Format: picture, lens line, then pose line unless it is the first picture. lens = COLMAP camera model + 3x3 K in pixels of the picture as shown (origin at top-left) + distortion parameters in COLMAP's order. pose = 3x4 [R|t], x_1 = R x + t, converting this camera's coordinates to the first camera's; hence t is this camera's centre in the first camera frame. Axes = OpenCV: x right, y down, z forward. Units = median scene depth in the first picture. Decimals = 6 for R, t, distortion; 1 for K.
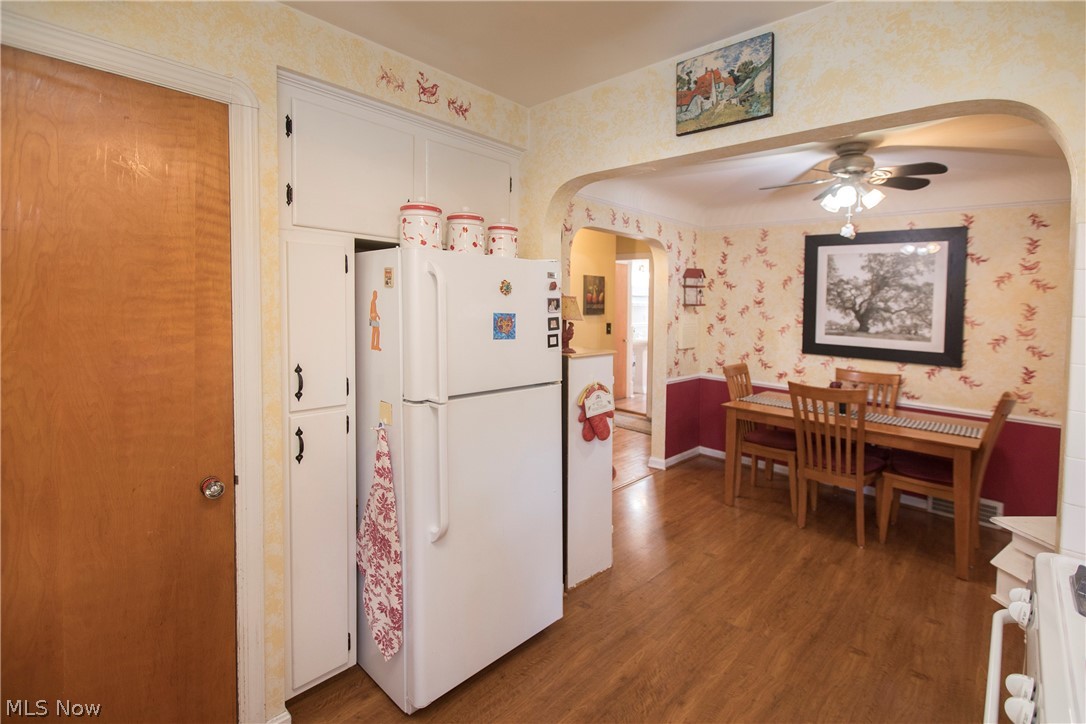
lens RADIAL K [[502.4, 0, 542.9], [0, 502.4, 324.8], [0, 0, 1]] dist [0.008871, -0.000774]
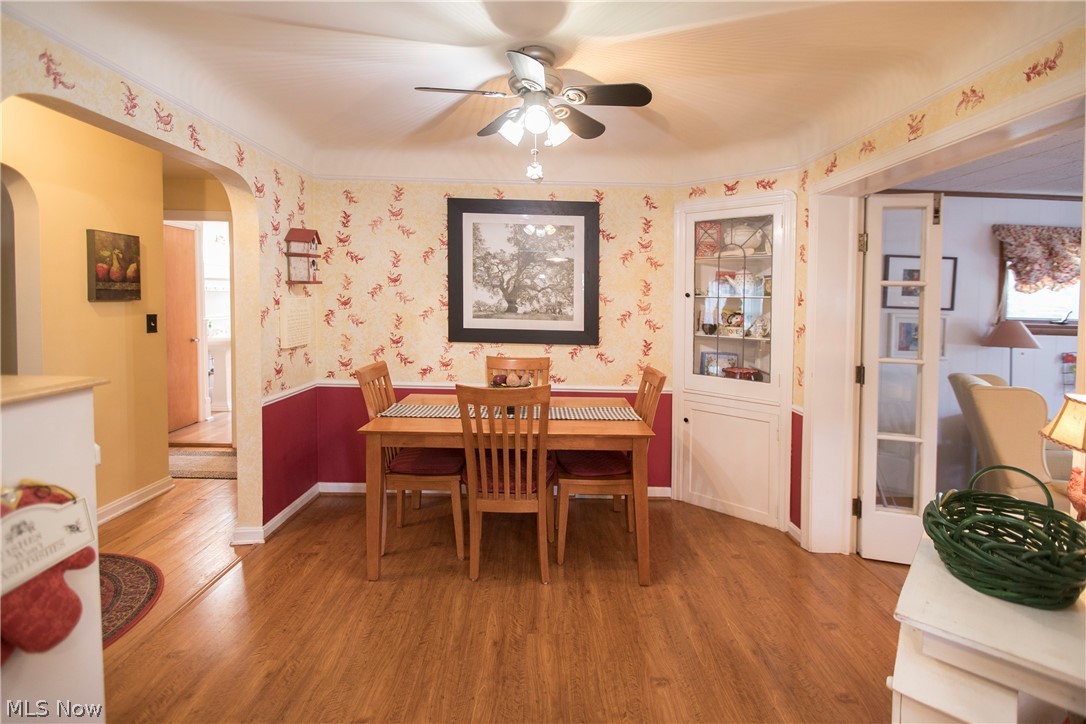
lens RADIAL K [[502.4, 0, 563.1], [0, 502.4, 305.7], [0, 0, 1]] dist [0.008871, -0.000774]
pose [[0.710727, -0.023516, 0.703075, 0.080388], [0.034953, 0.999387, -0.001906, 0.006815], [-0.702599, 0.025930, 0.711114, 0.312589]]
